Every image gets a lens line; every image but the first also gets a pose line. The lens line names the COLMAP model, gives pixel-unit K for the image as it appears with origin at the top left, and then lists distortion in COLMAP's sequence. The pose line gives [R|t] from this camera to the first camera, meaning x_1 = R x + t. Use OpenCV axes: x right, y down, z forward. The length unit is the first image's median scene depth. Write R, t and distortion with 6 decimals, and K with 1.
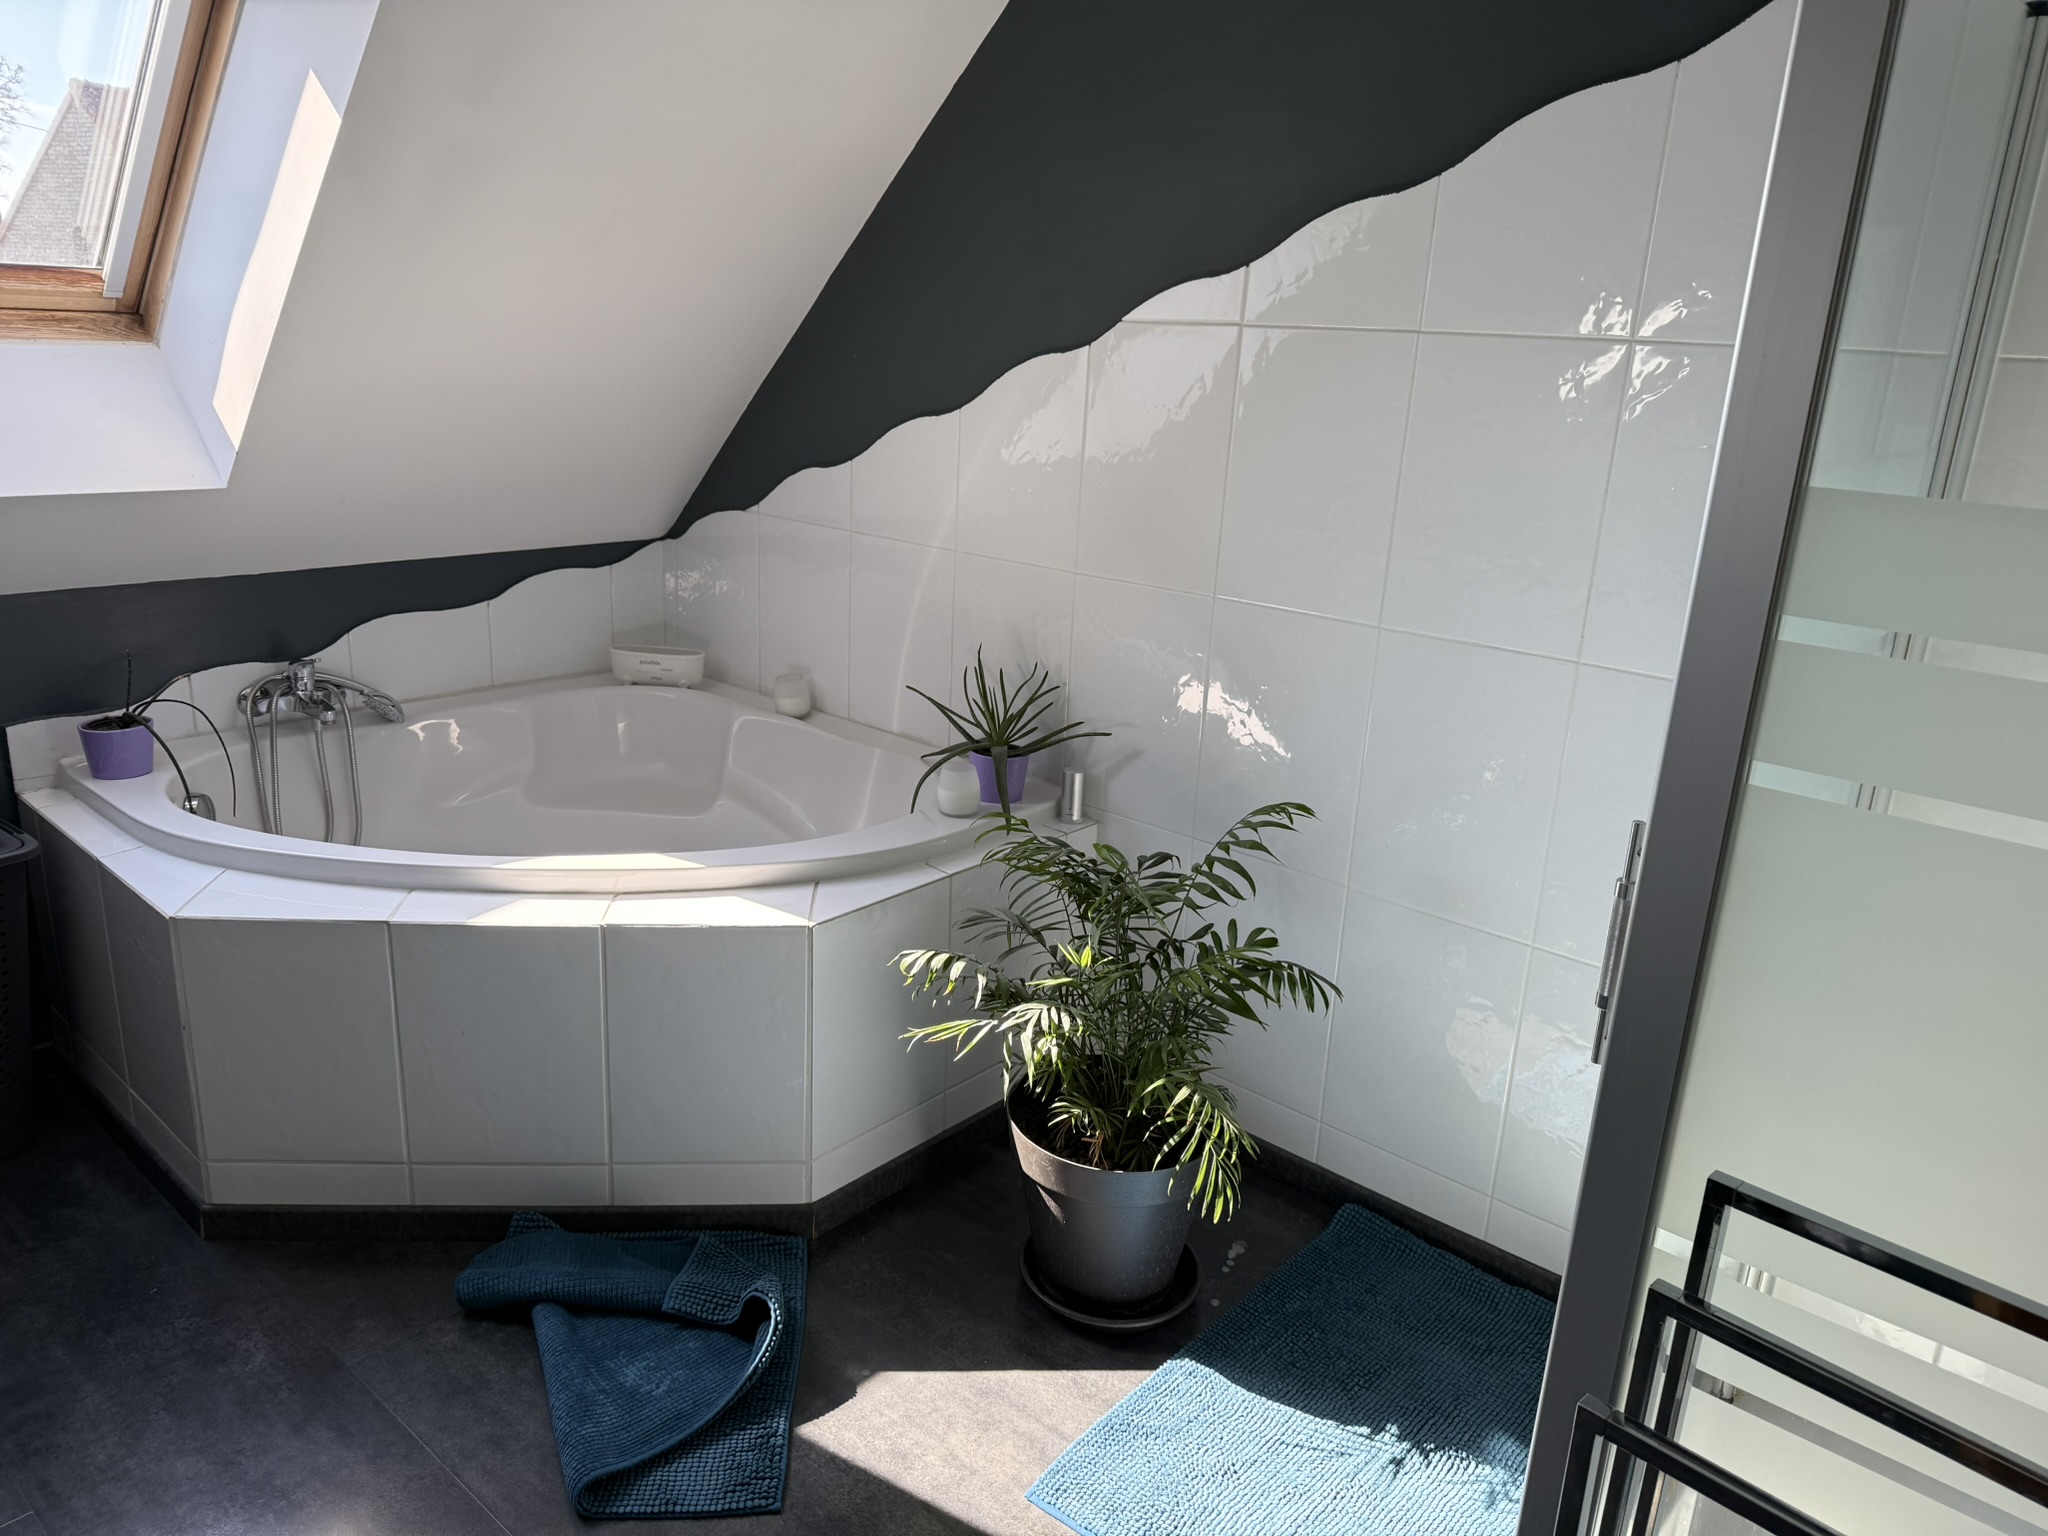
lens RADIAL K [[1439.1, 0, 1018.9], [0, 1439.1, 772.7], [0, 0, 1]] dist [-0.001061, 0.000313]
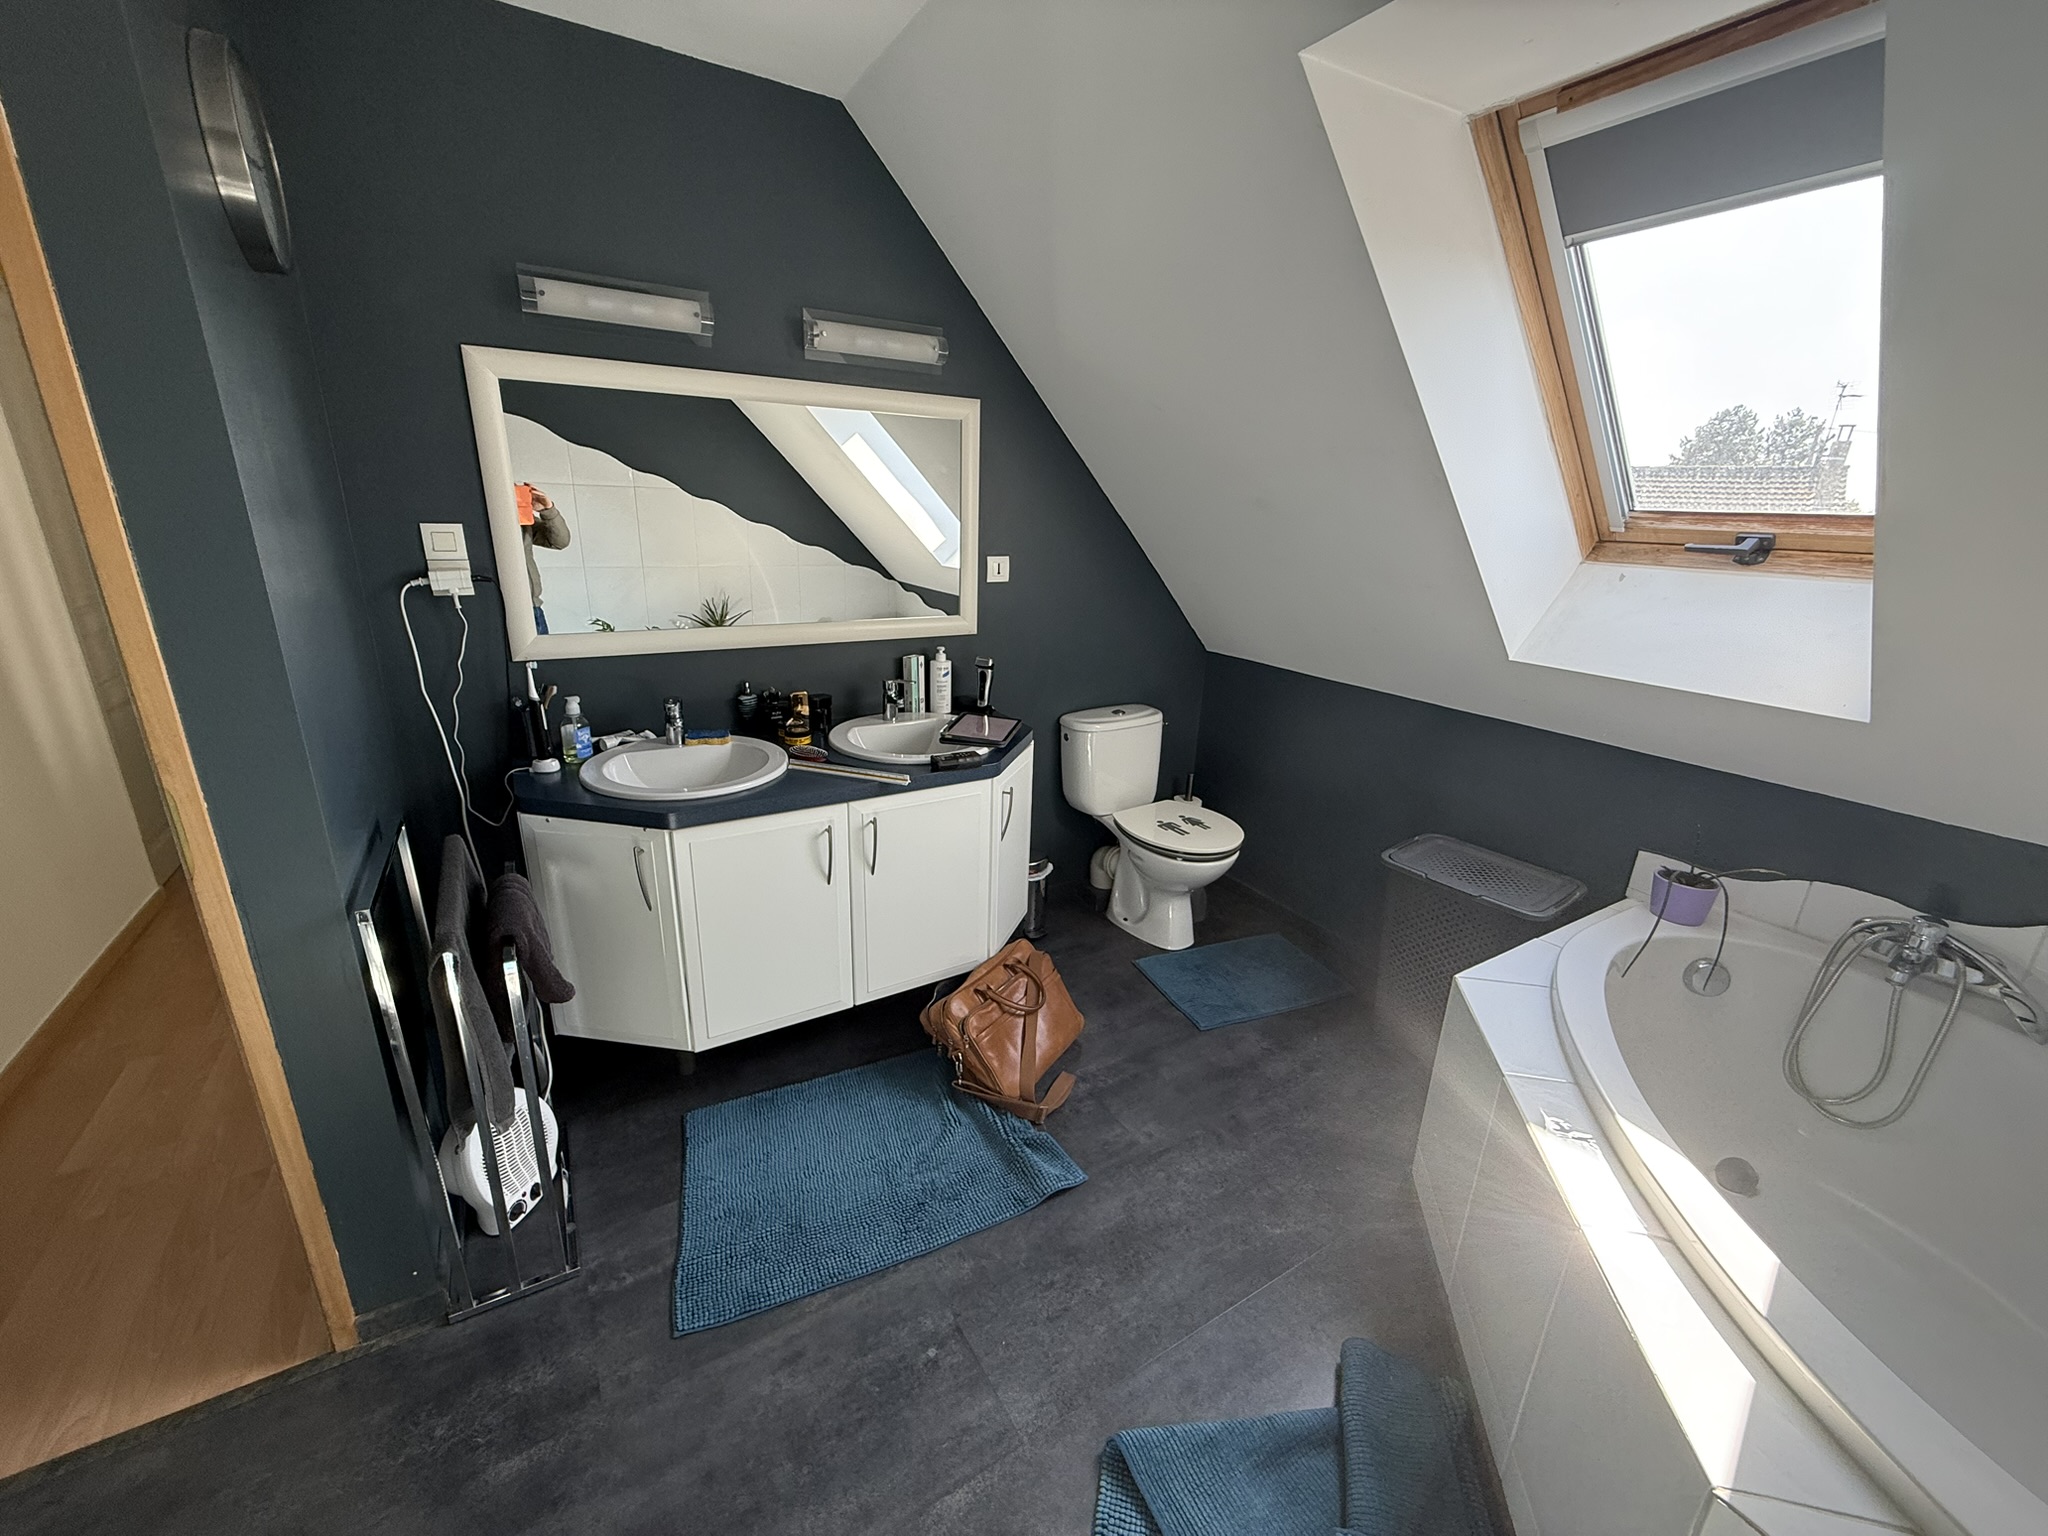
lens RADIAL K [[818.4, 0, 1020.5], [0, 818.4, 763.0], [0, 0, 1]] dist [-0.000122, 0.000245]
pose [[-0.284644, 0.235968, -0.929138, 0.216088], [-0.317778, 0.891204, 0.323687, -0.210633], [0.904431, 0.387395, -0.178690, 0.712821]]
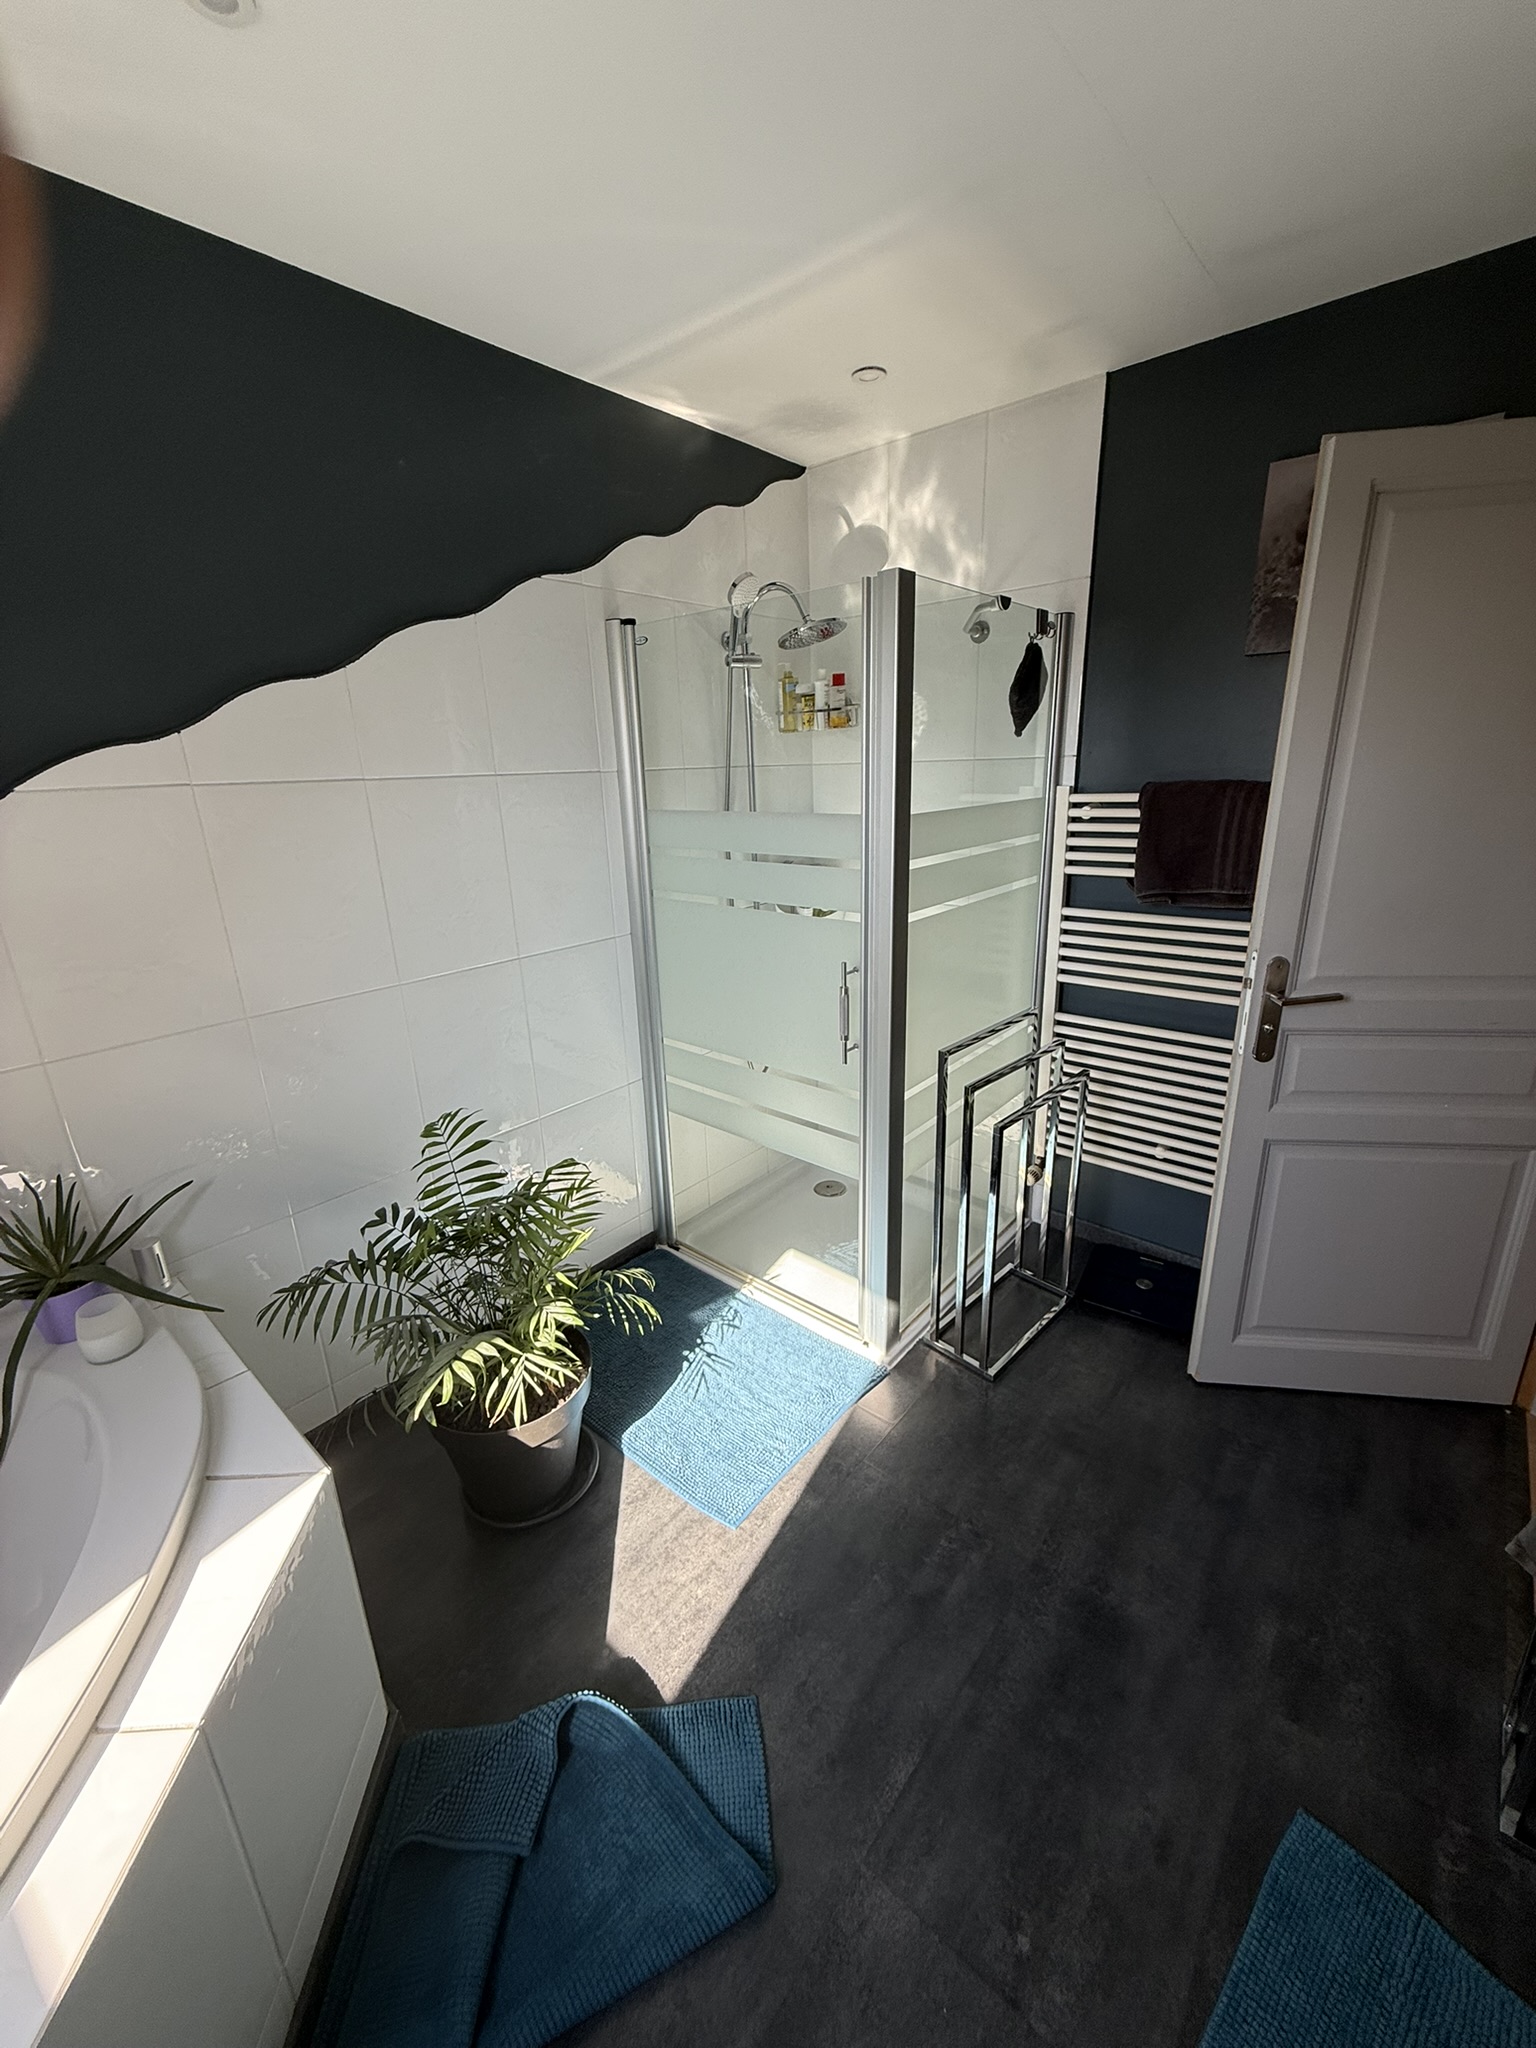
lens RADIAL K [[818.4, 0, 763.1], [0, 818.4, 1015.5], [0, 0, 1]] dist [-0.000122, 0.000245]
pose [[-0.020954, -0.343104, 0.939064, -0.571673], [0.309662, 0.890853, 0.332399, -0.249565], [-0.950616, 0.297758, 0.087580, 0.651778]]
